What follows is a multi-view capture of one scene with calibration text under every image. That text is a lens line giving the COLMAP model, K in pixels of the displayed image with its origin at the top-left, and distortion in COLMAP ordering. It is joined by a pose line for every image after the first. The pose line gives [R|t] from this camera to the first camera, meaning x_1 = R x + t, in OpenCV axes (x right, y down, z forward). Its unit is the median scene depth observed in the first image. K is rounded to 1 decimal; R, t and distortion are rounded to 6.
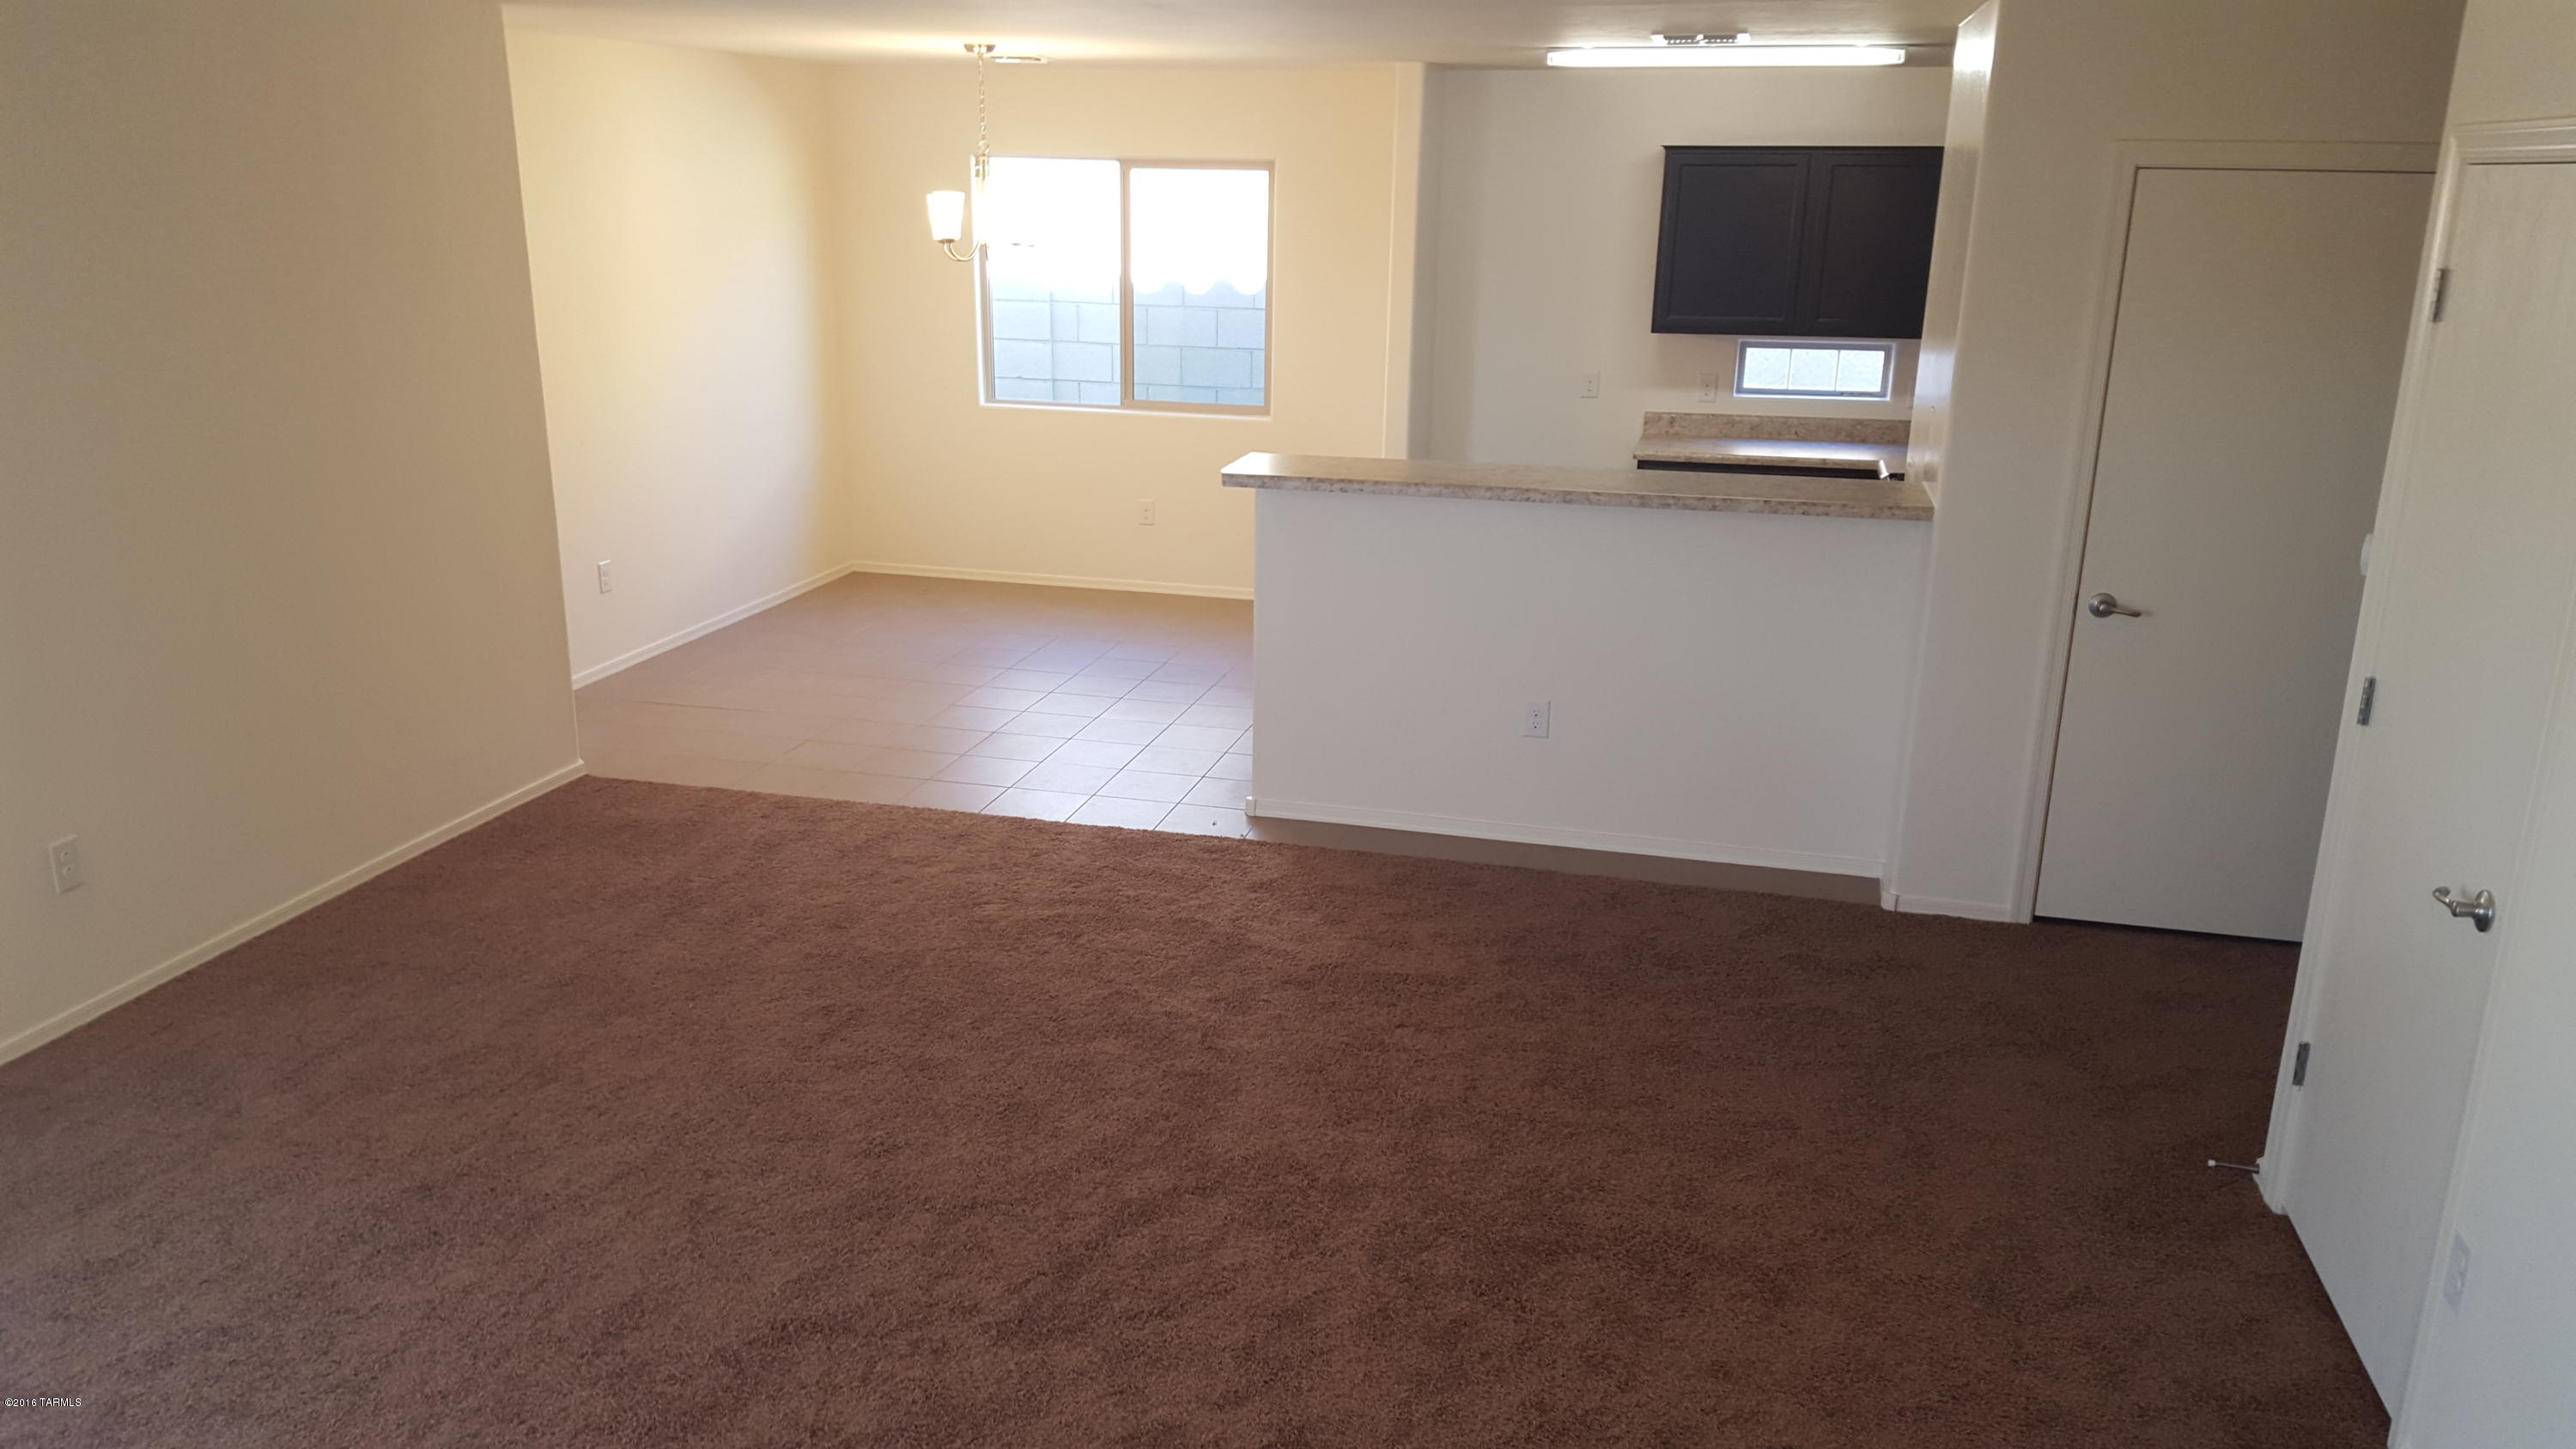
lens RADIAL K [[1923.3, 0, 1274.5], [0, 1923.3, 740.2], [0, 0, 1]] dist [0.181581, -0.316326]
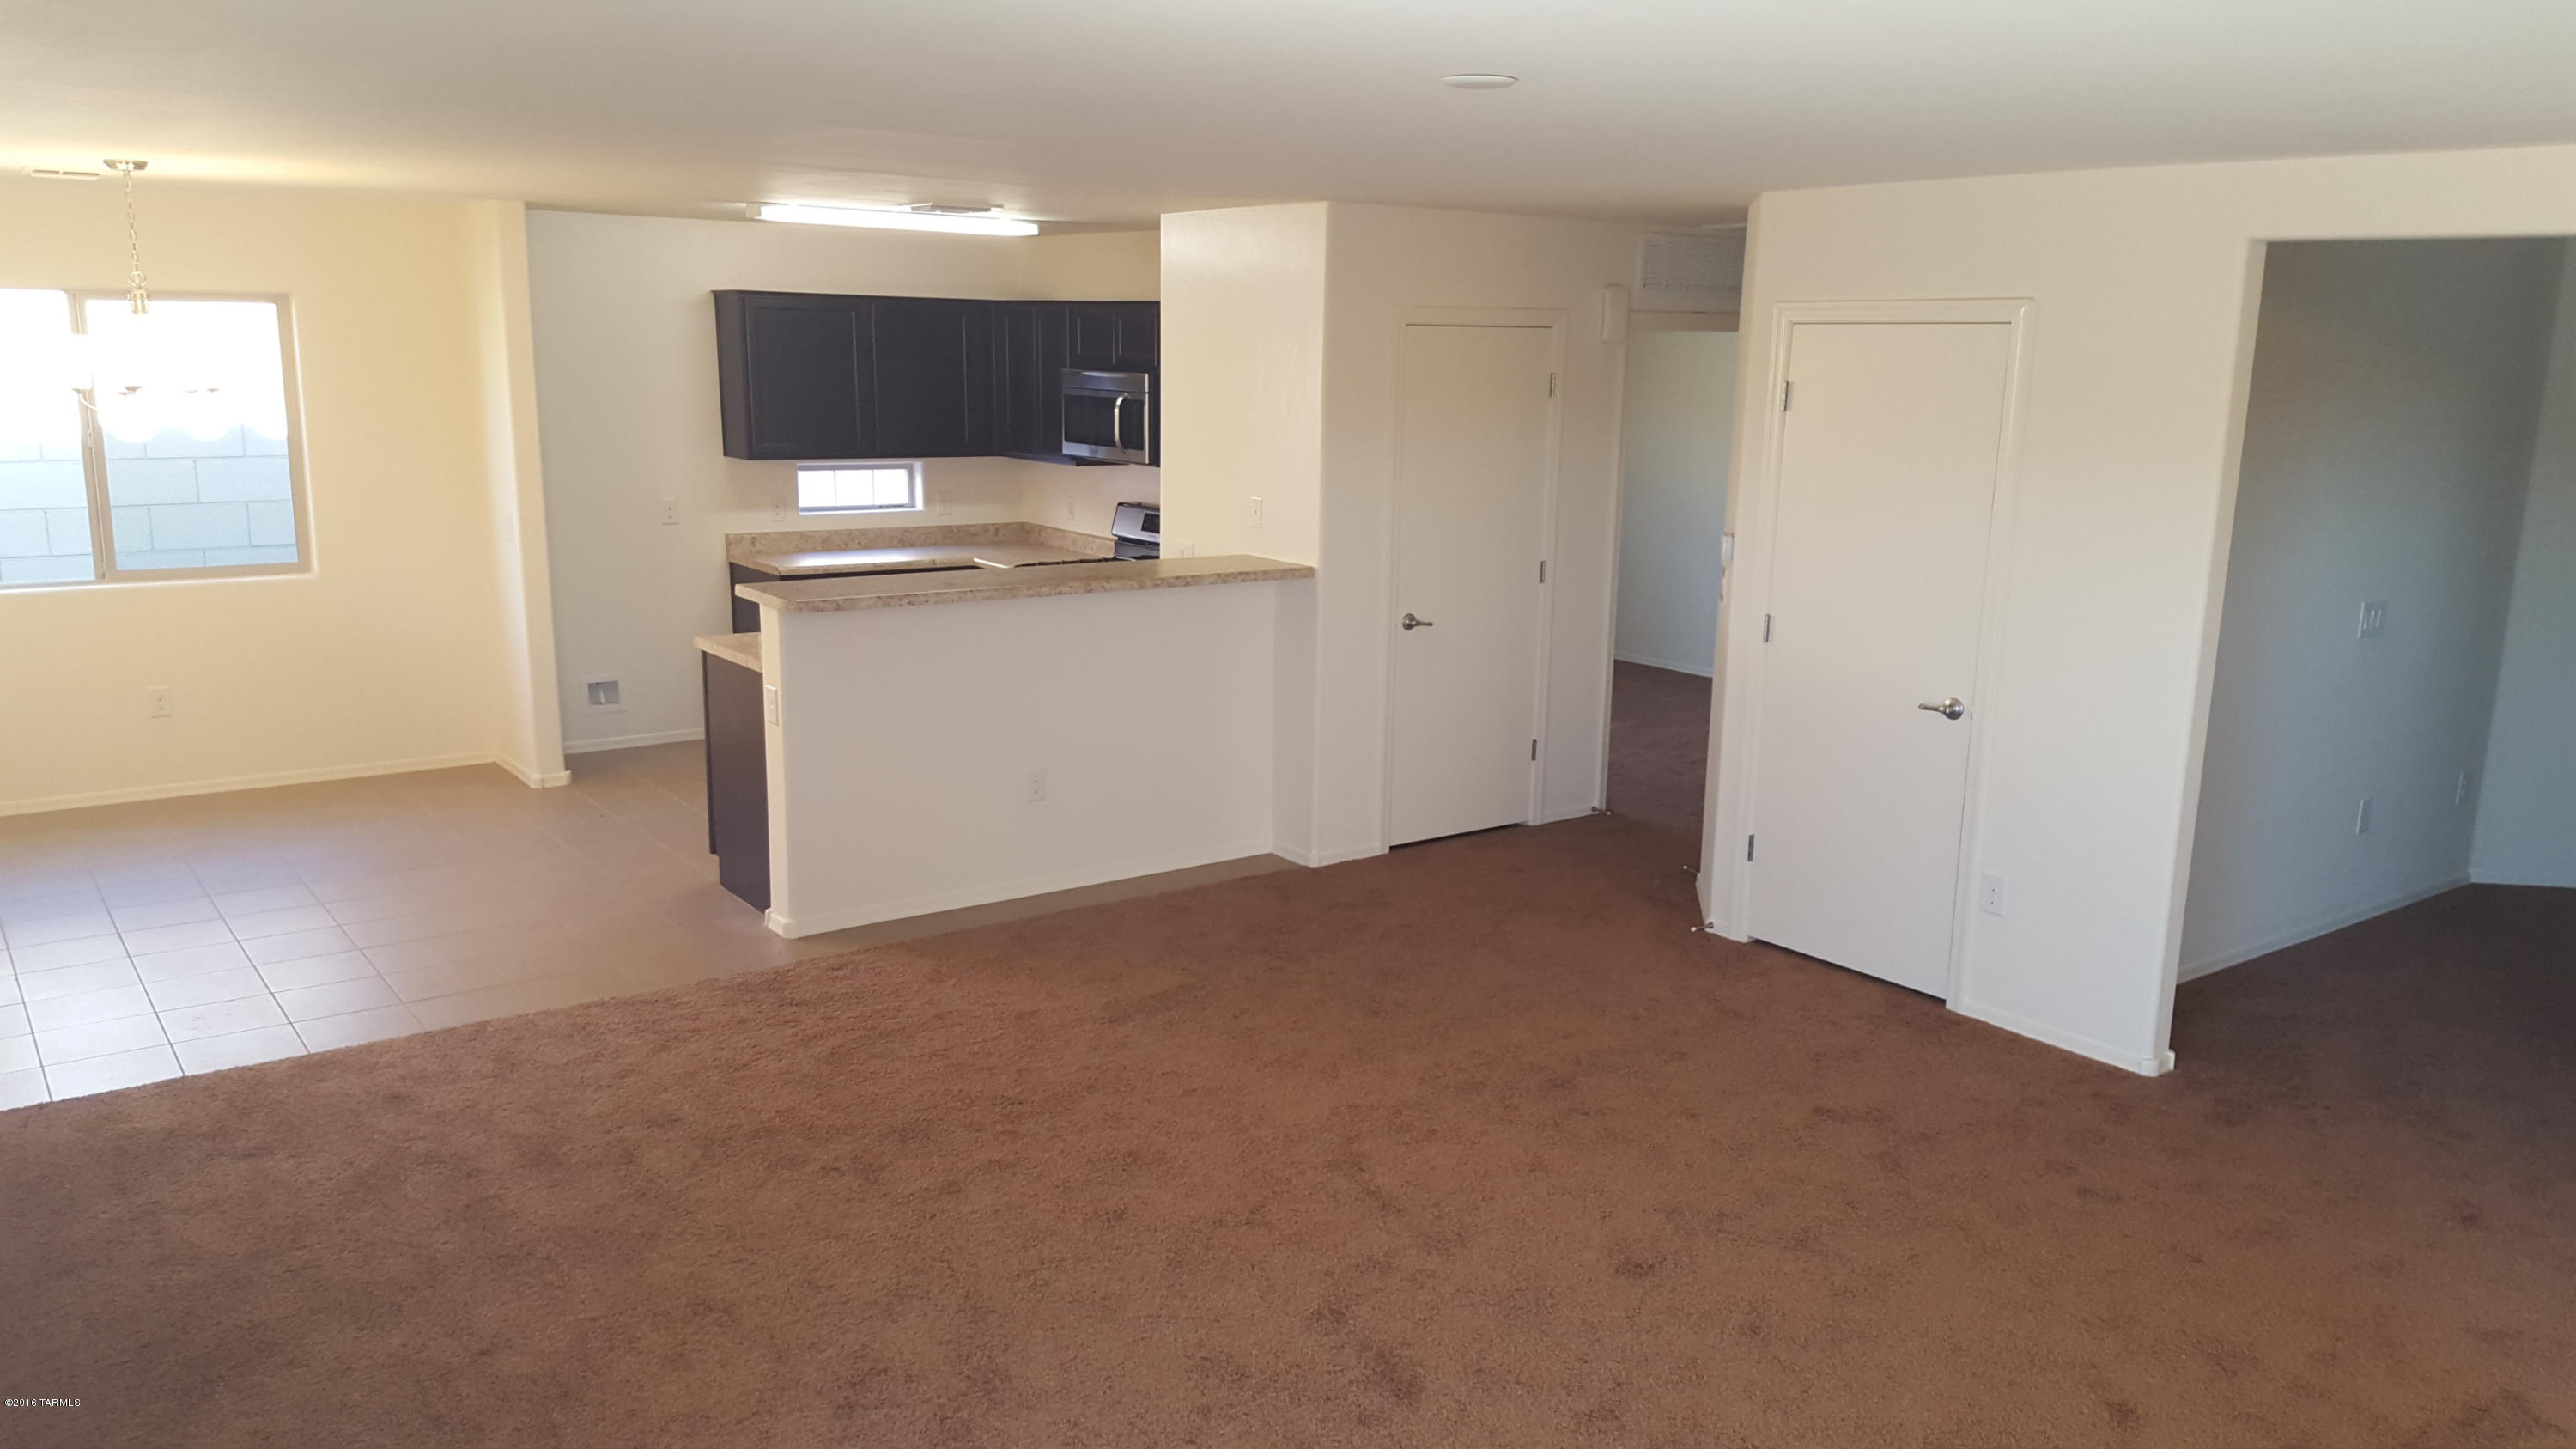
lens RADIAL K [[1896.1, 0, 1333.7], [0, 1896.1, 767.6], [0, 0, 1]] dist [0.109193, -0.124774]
pose [[0.620778, -0.177856, 0.763545, -0.442602], [0.212407, 0.975656, 0.054573, -0.032350], [-0.754664, 0.128305, 0.643444, 0.095321]]
